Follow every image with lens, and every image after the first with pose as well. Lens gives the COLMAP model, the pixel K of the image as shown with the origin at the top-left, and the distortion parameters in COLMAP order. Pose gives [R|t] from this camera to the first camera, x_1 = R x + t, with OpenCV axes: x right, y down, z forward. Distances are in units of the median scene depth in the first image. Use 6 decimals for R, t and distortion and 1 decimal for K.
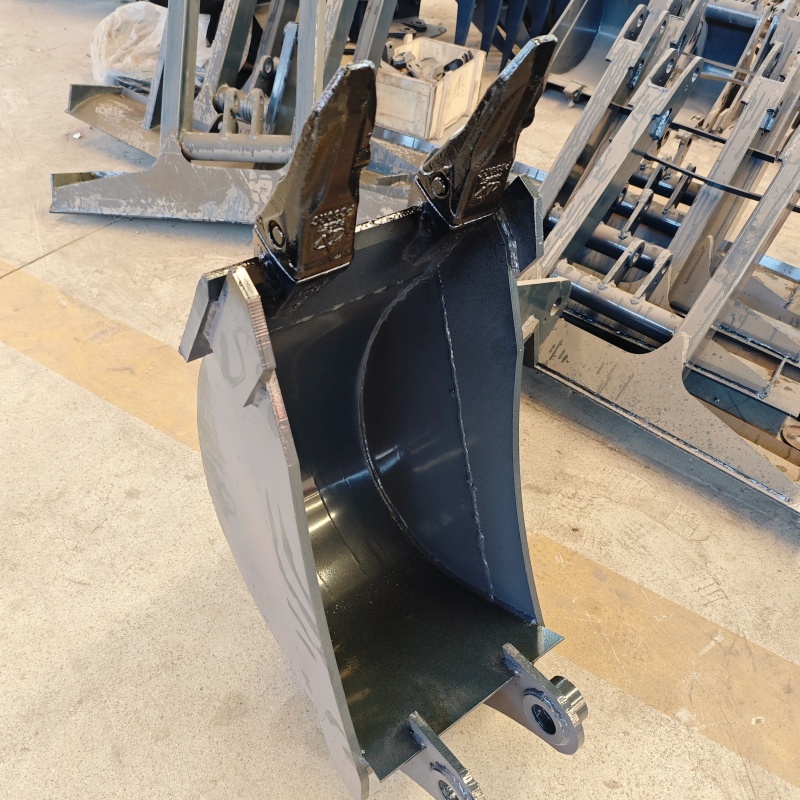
lens RADIAL K [[743.5, 0, 400.0], [0, 743.5, 400.0], [0, 0, 1]] dist [0.115043, -0.229188]
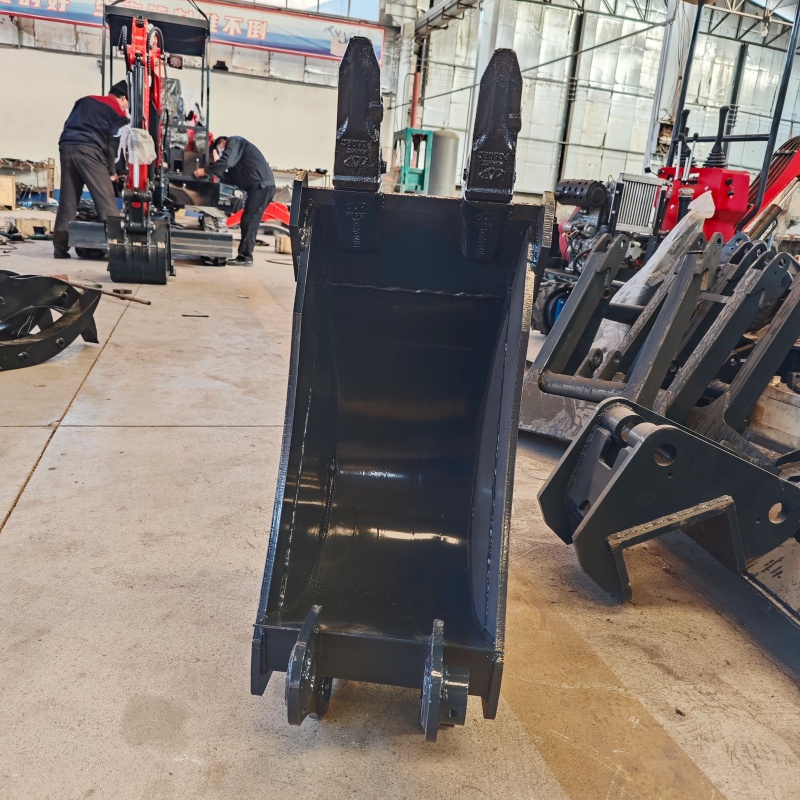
lens RADIAL K [[749.9, 0, 400.0], [0, 749.9, 400.0], [0, 0, 1]] dist [0.038133, -0.105949]
pose [[0.739221, 0.135893, -0.659610, 0.361623], [-0.462444, 0.814445, -0.350465, 0.232970], [0.489590, 0.564104, 0.664898, 0.084368]]
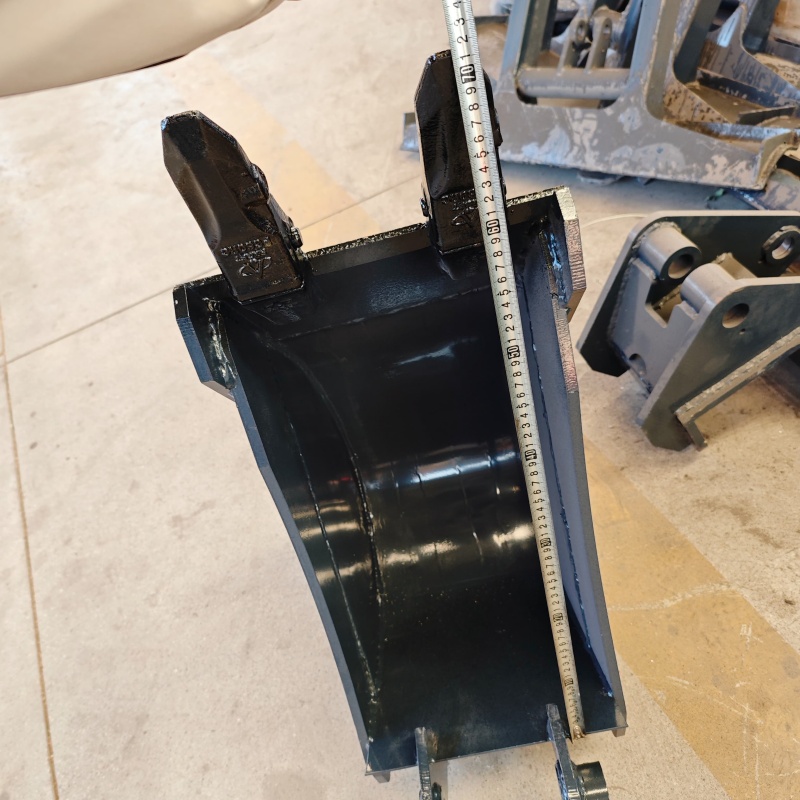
lens RADIAL K [[749.9, 0, 400.0], [0, 749.9, 400.0], [0, 0, 1]] dist [0.038133, -0.105949]
pose [[0.809478, 0.211925, -0.547570, 0.209020], [-0.143802, 0.975744, 0.165056, -0.076782], [0.569268, -0.054867, 0.820319, 0.093159]]
